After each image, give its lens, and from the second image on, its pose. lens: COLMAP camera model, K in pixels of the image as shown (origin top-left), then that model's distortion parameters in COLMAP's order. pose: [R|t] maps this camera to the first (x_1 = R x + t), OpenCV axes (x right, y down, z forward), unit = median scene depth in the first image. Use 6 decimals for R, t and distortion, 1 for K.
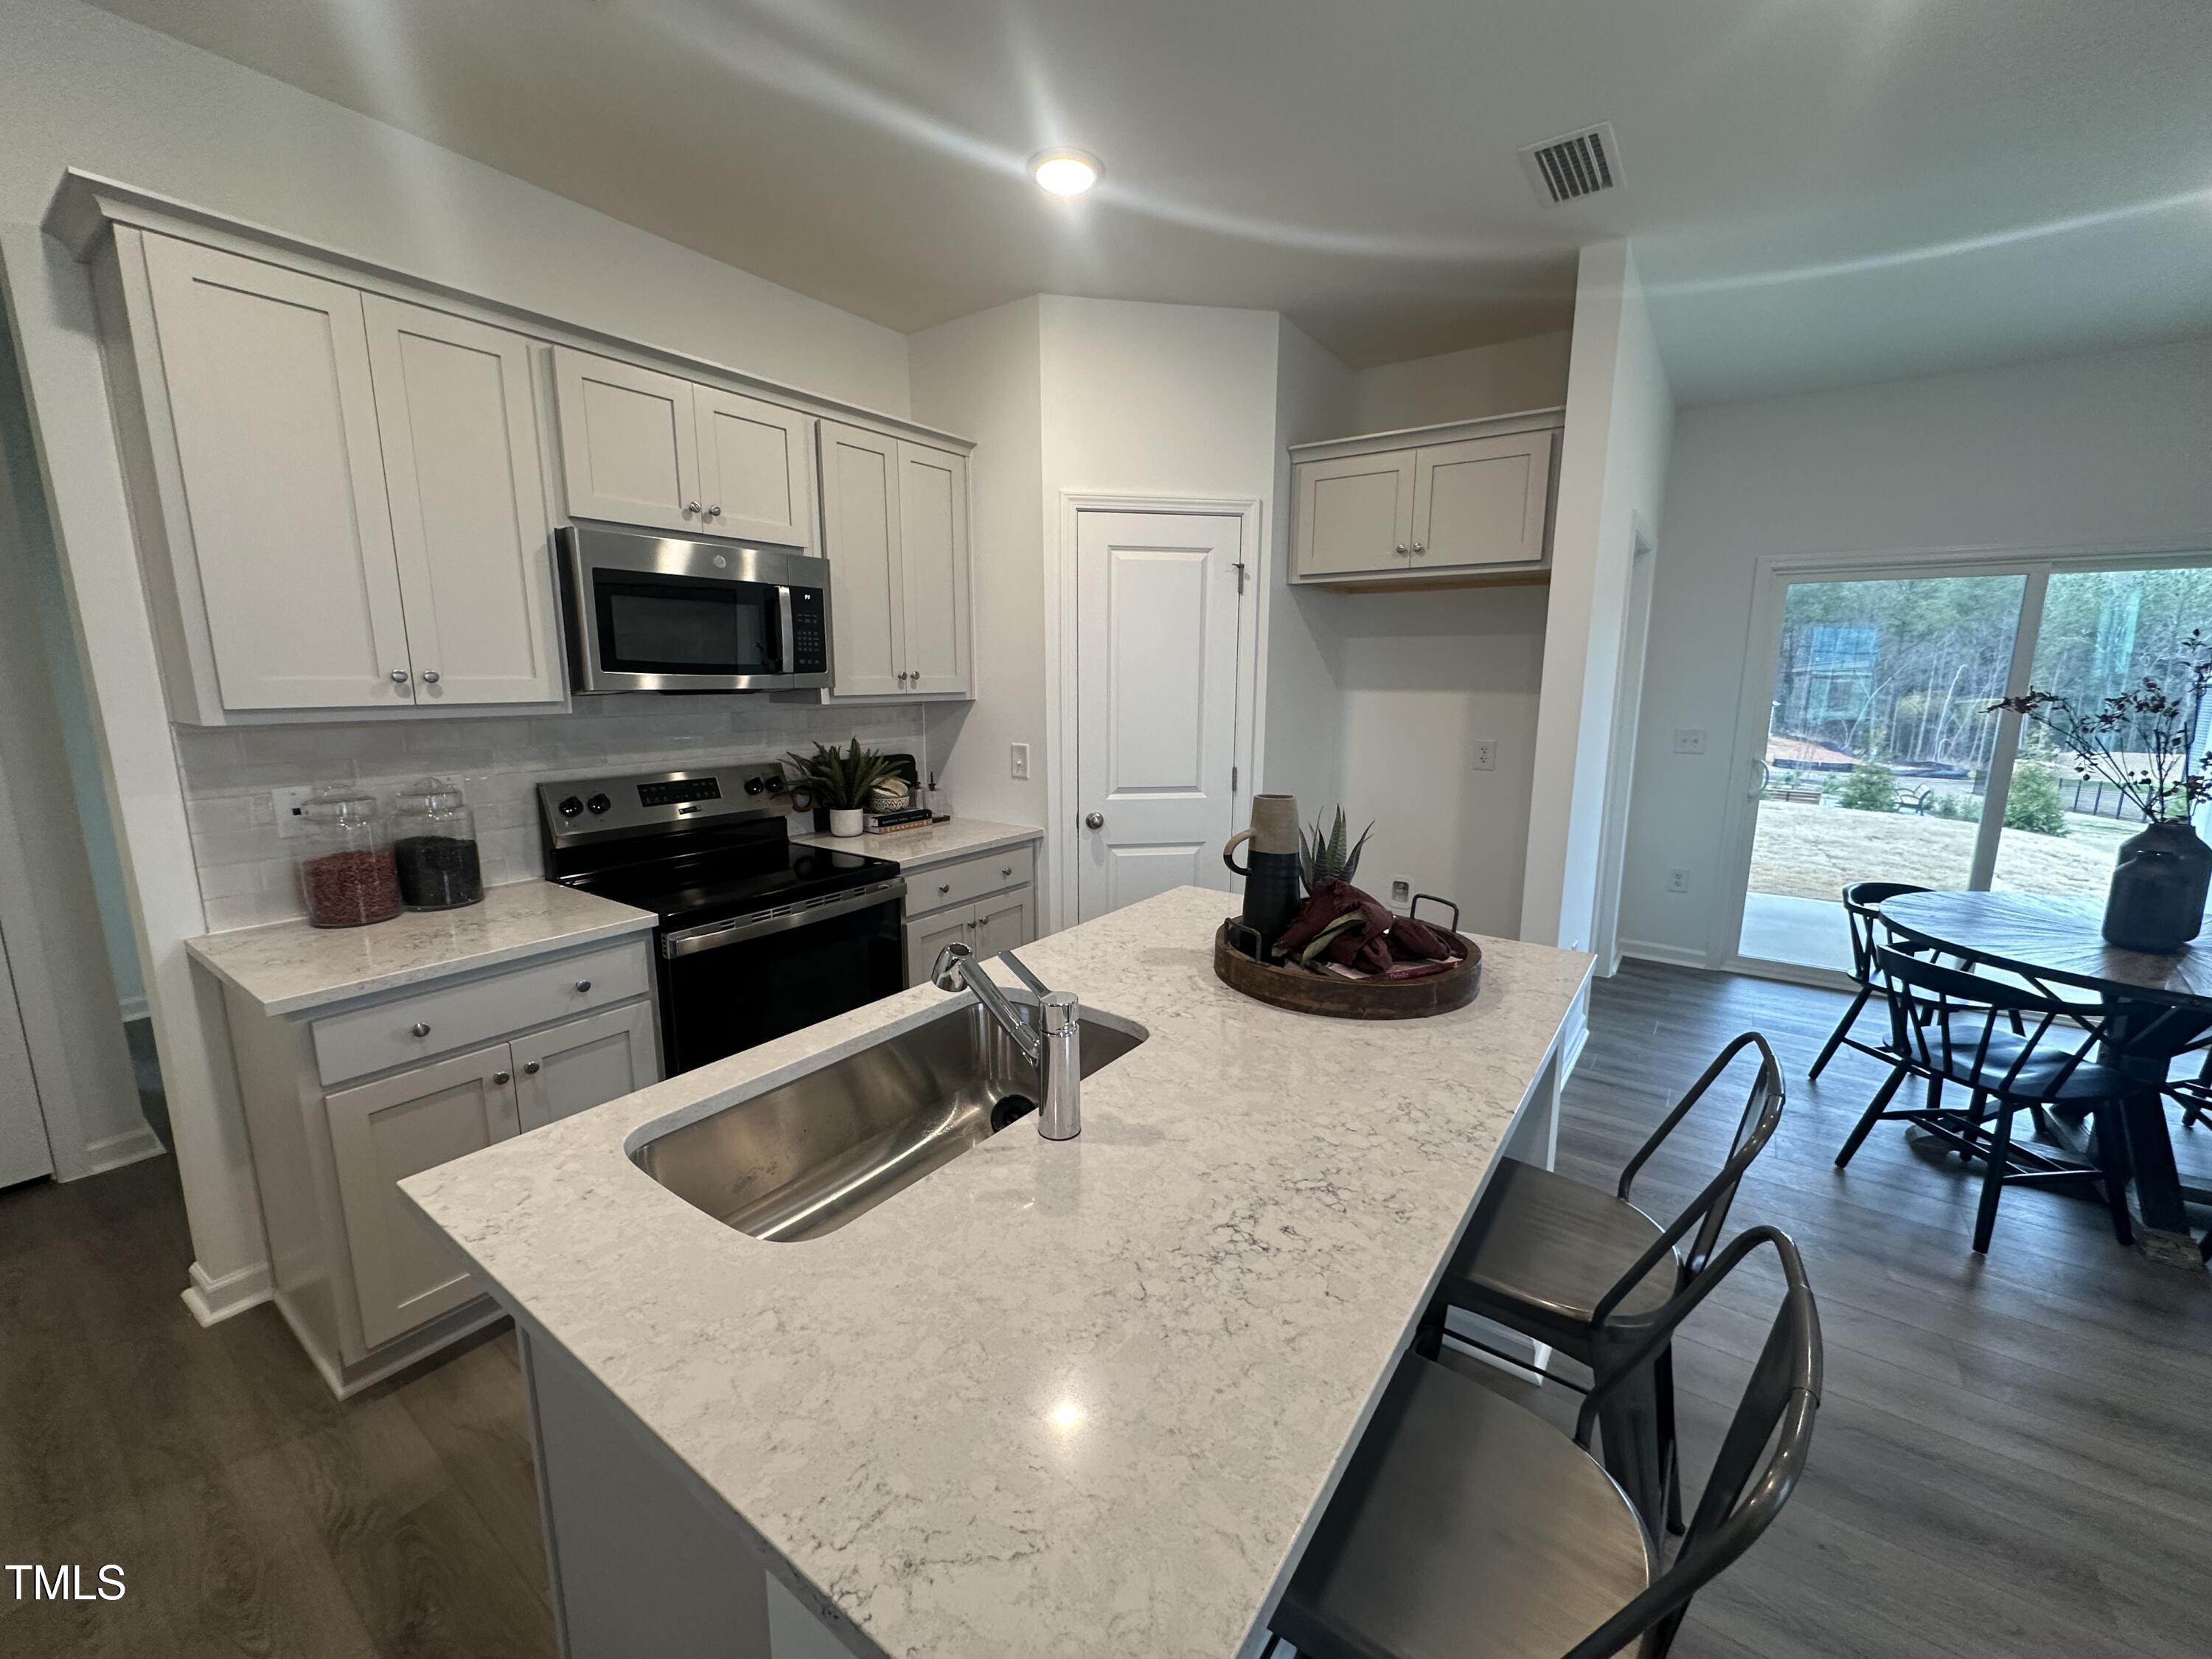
lens RADIAL K [[882.7, 0, 1106.0], [0, 882.7, 829.5], [0, 0, 1]] dist [-0.003419, 0.000344]
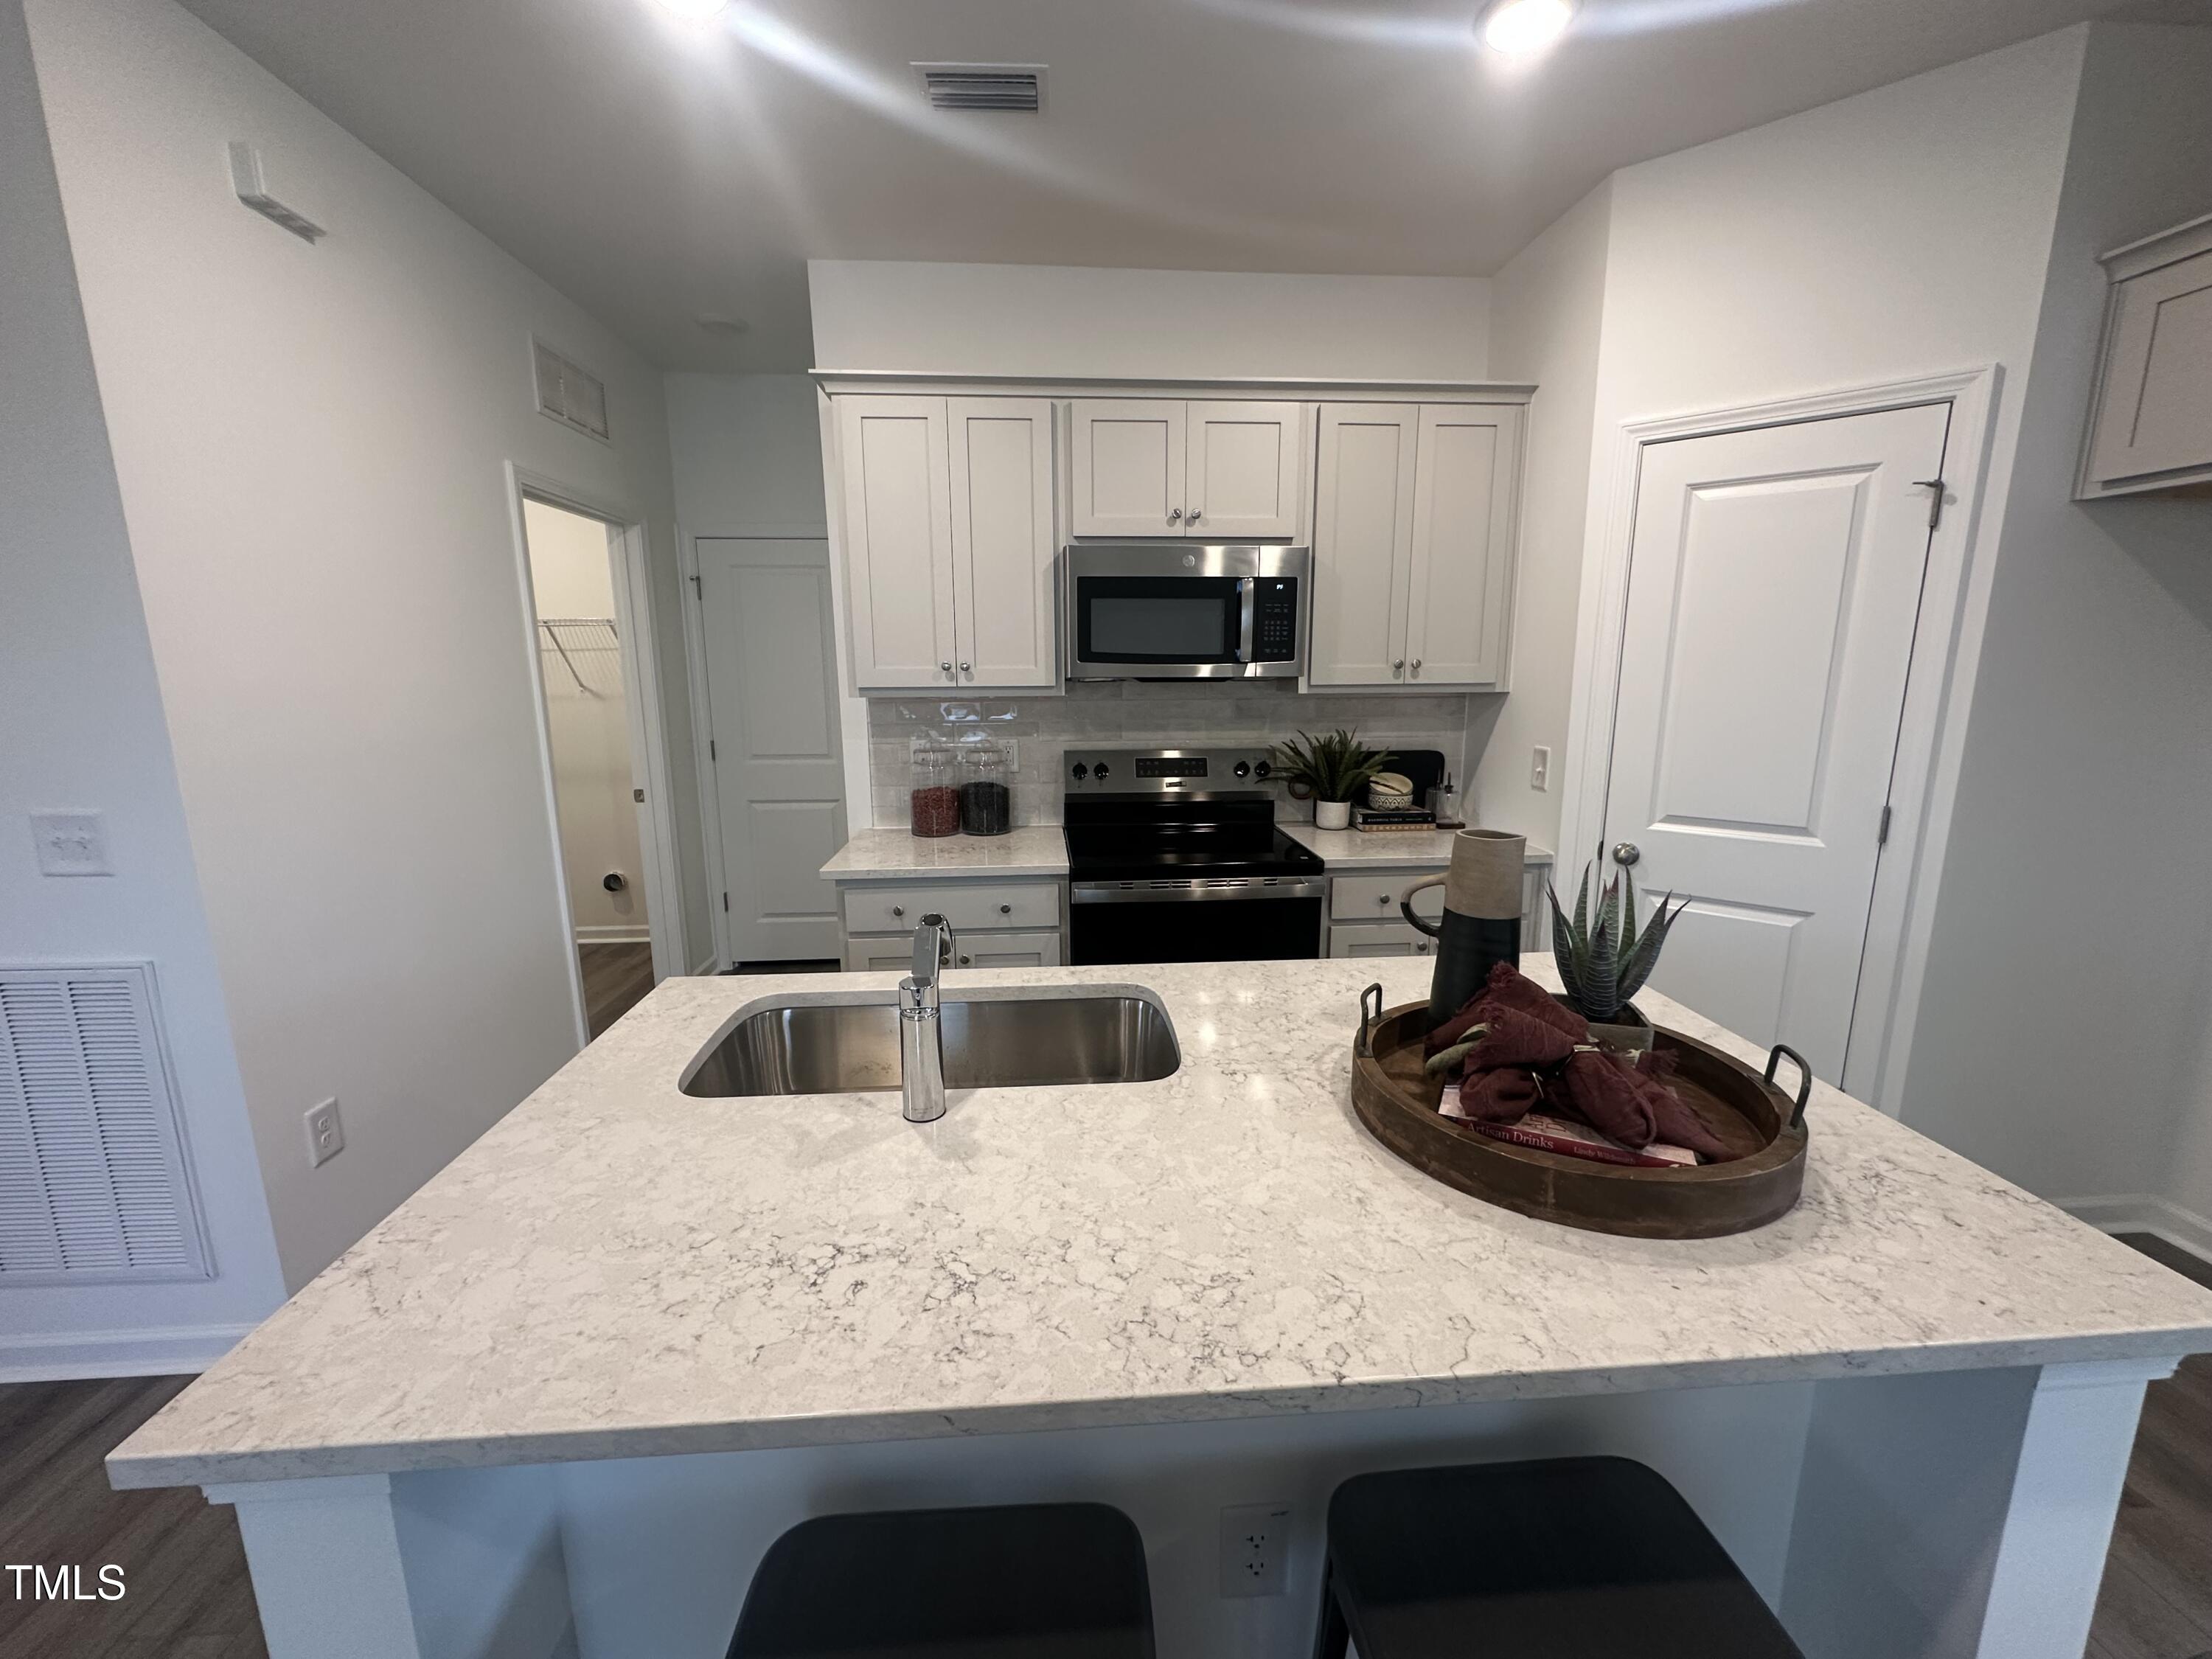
lens RADIAL K [[882.7, 0, 1106.0], [0, 882.7, 829.5], [0, 0, 1]] dist [-0.003419, 0.000344]
pose [[0.635879, 0.136807, -0.759567, 0.325964], [-0.128502, 0.989194, 0.070589, -0.031996], [0.761016, 0.052719, 0.646588, 0.196989]]
